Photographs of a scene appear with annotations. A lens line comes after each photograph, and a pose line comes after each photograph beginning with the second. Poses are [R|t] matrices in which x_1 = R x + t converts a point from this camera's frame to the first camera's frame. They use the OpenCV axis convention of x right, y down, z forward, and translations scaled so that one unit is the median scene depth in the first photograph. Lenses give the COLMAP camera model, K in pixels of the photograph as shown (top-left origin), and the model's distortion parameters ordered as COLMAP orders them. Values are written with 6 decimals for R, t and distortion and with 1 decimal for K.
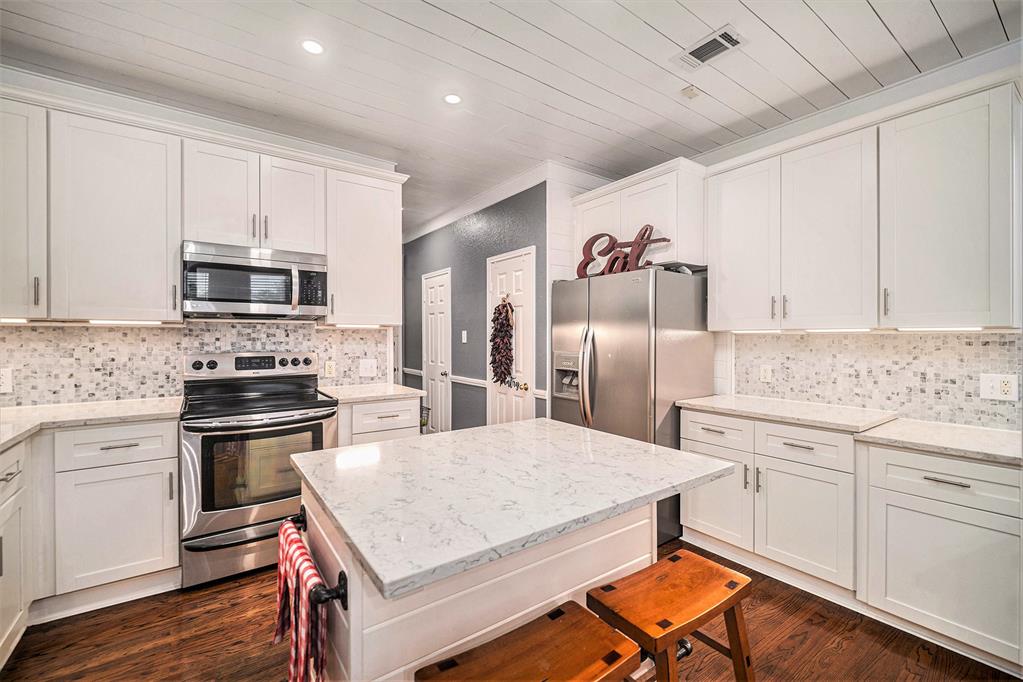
lens RADIAL K [[430.9, 0, 507.1], [0, 430.9, 340.2], [0, 0, 1]] dist [0.004144, -0.000015]
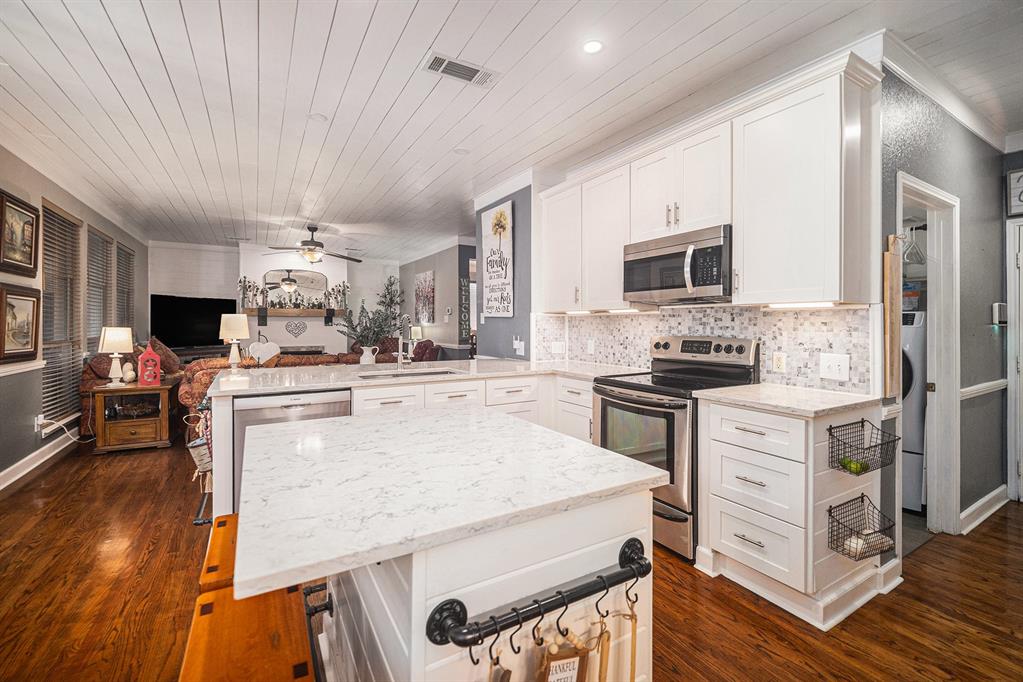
lens RADIAL K [[430.9, 0, 508.9], [0, 430.9, 337.5], [0, 0, 1]] dist [0.004144, -0.000015]
pose [[-0.082392, 0.029694, -0.996158, 0.462062], [-0.010926, 0.999469, 0.030696, 0.004015], [0.996540, 0.013413, -0.082023, 0.642222]]
